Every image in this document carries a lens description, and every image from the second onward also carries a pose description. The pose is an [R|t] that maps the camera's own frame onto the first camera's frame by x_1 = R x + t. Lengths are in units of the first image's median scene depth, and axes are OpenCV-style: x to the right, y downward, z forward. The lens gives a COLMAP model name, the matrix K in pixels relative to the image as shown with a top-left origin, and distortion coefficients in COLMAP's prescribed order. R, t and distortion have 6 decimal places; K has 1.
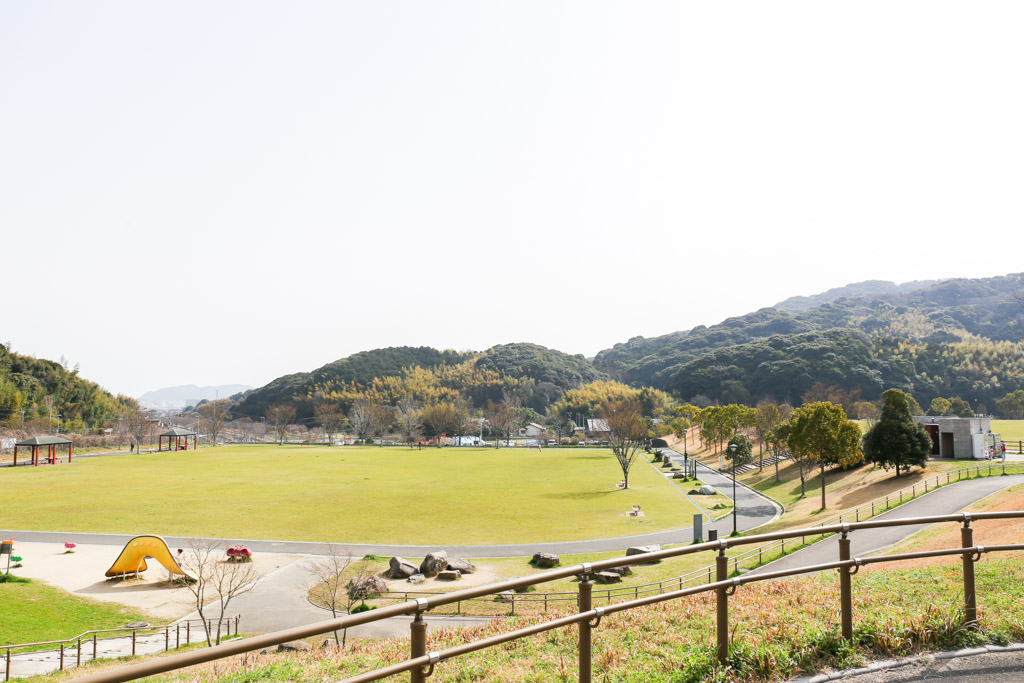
lens RADIAL K [[747.8, 0, 498.5], [0, 747.8, 340.4], [0, 0, 1]] dist [-0.087397, 0.068631]
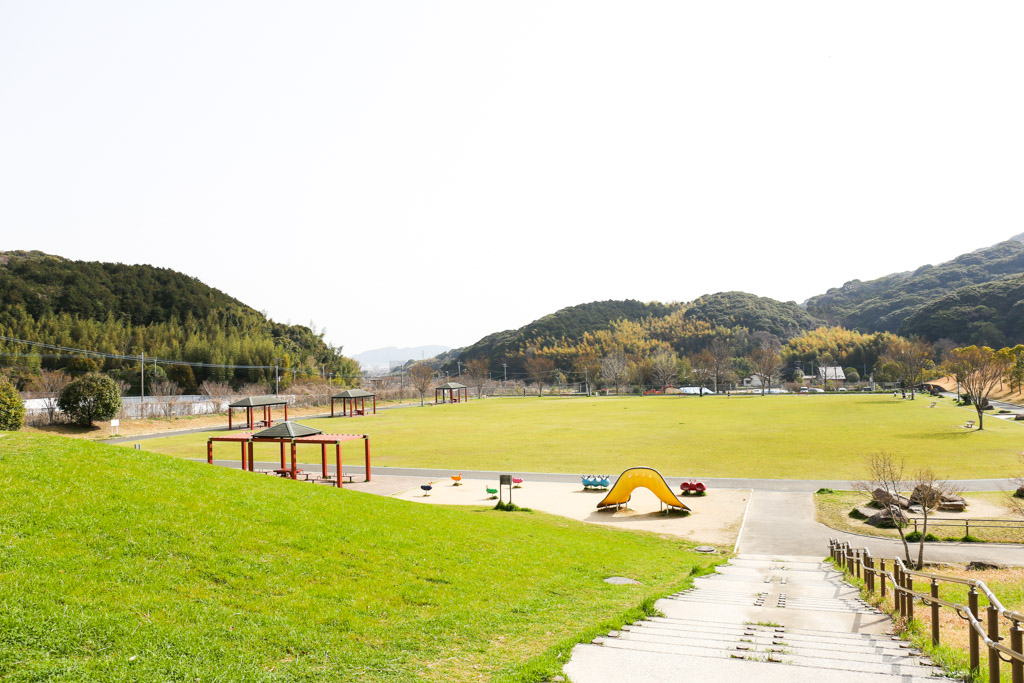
lens RADIAL K [[748.2, 0, 512.0], [0, 748.2, 341.5], [0, 0, 1]] dist [-0.088540, 0.073250]
pose [[0.972971, -0.029760, -0.229004, -0.031325], [0.043669, 0.997480, 0.055911, 0.002026], [0.226763, -0.064400, 0.971819, -0.002424]]
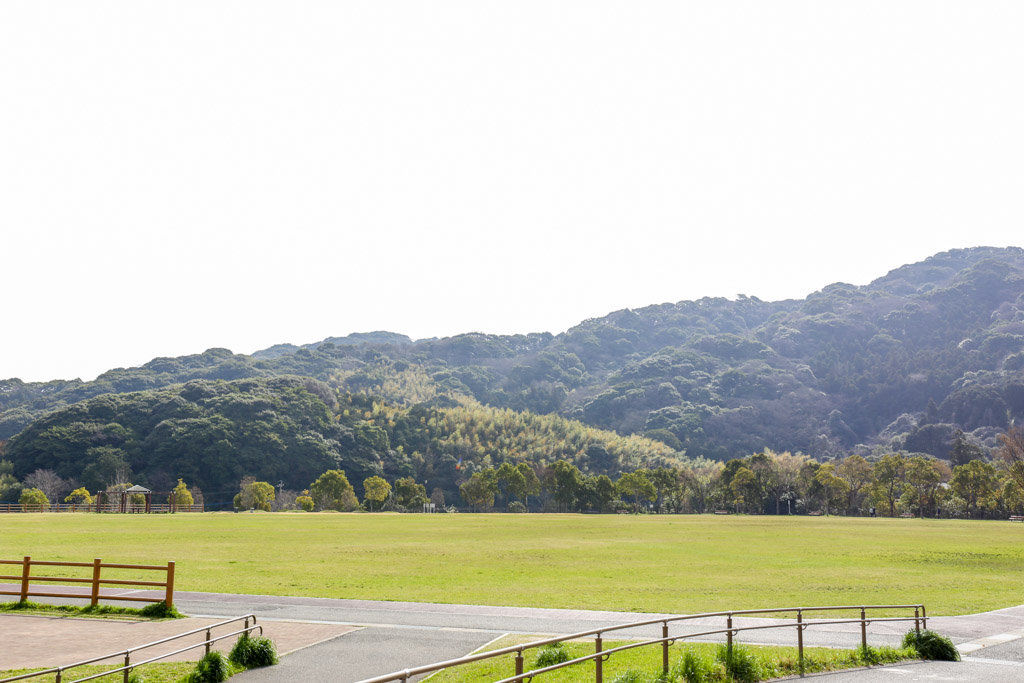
lens RADIAL K [[1029.3, 0, 512.0], [0, 1029.3, 341.5], [0, 0, 1]] dist [-0.018825, -0.003883]
pose [[0.834156, 0.090636, 0.544031, 0.098132], [-0.056050, 0.995229, -0.079865, 0.012526], [-0.548674, 0.036127, 0.835256, 0.094041]]
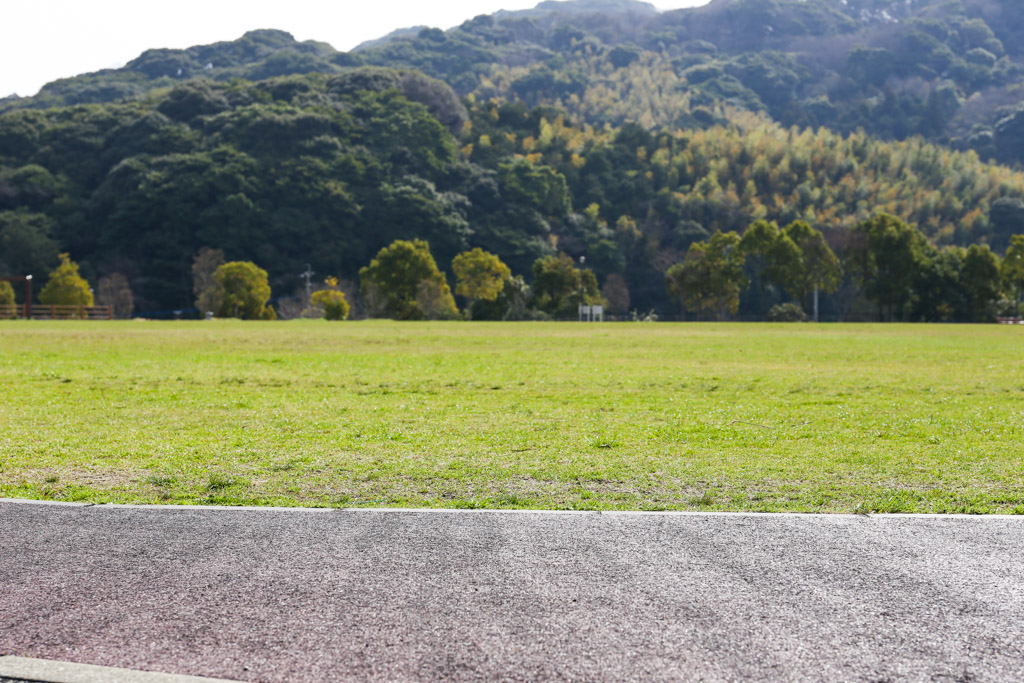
lens RADIAL K [[1965.3, 0, 512.0], [0, 1965.3, 341.5], [0, 0, 1]] dist [0.057096, 0.470561]
pose [[0.921040, 0.003031, 0.389457, 0.139959], [-0.040567, 0.995277, 0.088193, 0.020268], [-0.387350, -0.097029, 0.916813, 0.121733]]
